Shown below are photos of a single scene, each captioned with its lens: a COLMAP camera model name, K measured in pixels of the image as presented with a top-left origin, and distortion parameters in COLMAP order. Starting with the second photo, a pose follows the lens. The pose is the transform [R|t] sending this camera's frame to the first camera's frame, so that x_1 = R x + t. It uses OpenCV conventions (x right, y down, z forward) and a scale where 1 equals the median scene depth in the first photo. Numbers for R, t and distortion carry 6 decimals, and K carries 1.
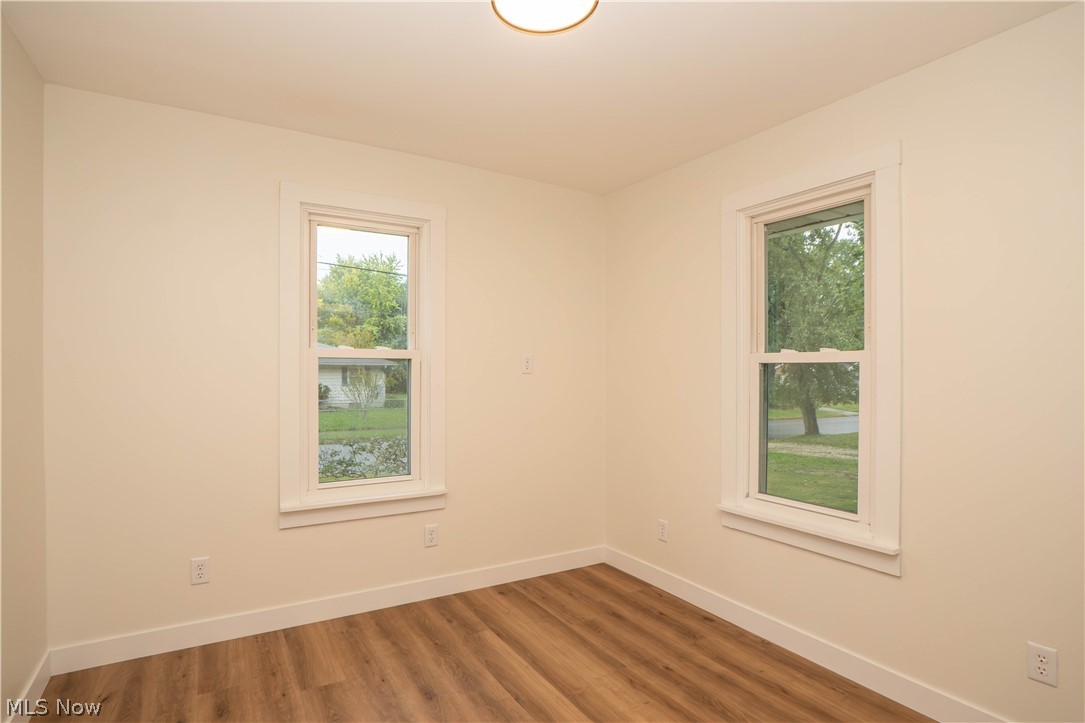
lens RADIAL K [[563.6, 0, 541.3], [0, 563.6, 374.7], [0, 0, 1]] dist [-0.002509, -0.000494]
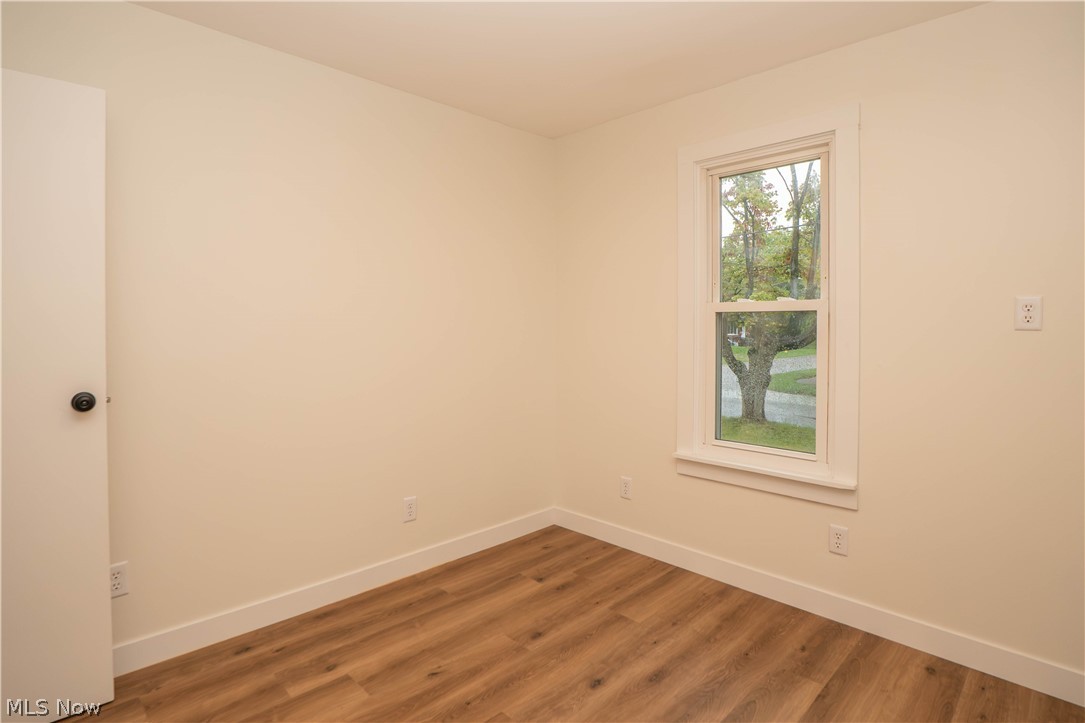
lens RADIAL K [[583.8, 0, 541.8], [0, 583.8, 332.5], [0, 0, 1]] dist [0.001879, 0.000497]
pose [[0.230849, 0.009040, -0.972948, 0.565684], [-0.000888, 0.999958, 0.009080, -0.006117], [0.972989, -0.001232, 0.230847, 0.490745]]
